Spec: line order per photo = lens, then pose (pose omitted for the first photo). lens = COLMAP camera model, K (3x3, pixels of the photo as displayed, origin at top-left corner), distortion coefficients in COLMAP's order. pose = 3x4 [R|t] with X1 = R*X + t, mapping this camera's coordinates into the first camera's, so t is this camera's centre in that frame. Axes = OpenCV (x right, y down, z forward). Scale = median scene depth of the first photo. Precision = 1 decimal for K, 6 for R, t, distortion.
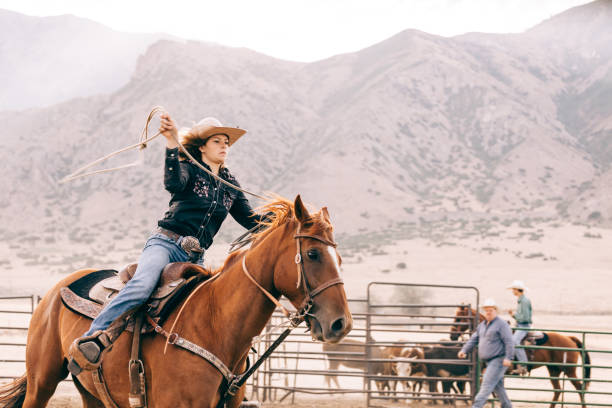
lens RADIAL K [[1684.8, 0, 306.5], [0, 1684.8, 206.1], [0, 0, 1]] dist [0.132716, 0.000000]
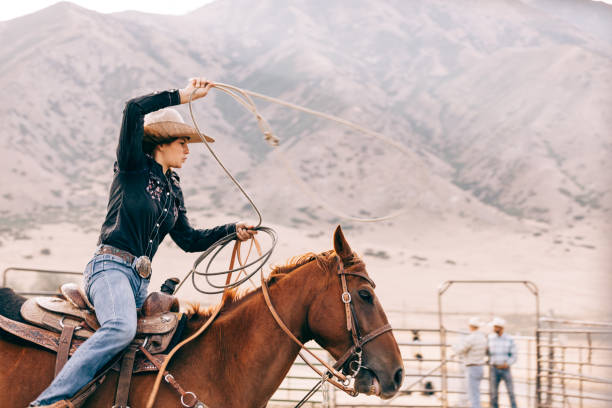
lens RADIAL K [[1684.8, 0, 306.1], [0, 1684.8, 201.2], [0, 0, 1]] dist [0.132716, 0.000000]
pose [[0.948919, 0.038392, 0.313174, -0.103047], [-0.044114, 0.998964, 0.011202, -0.009847], [-0.312419, -0.024445, 0.949630, 0.058033]]
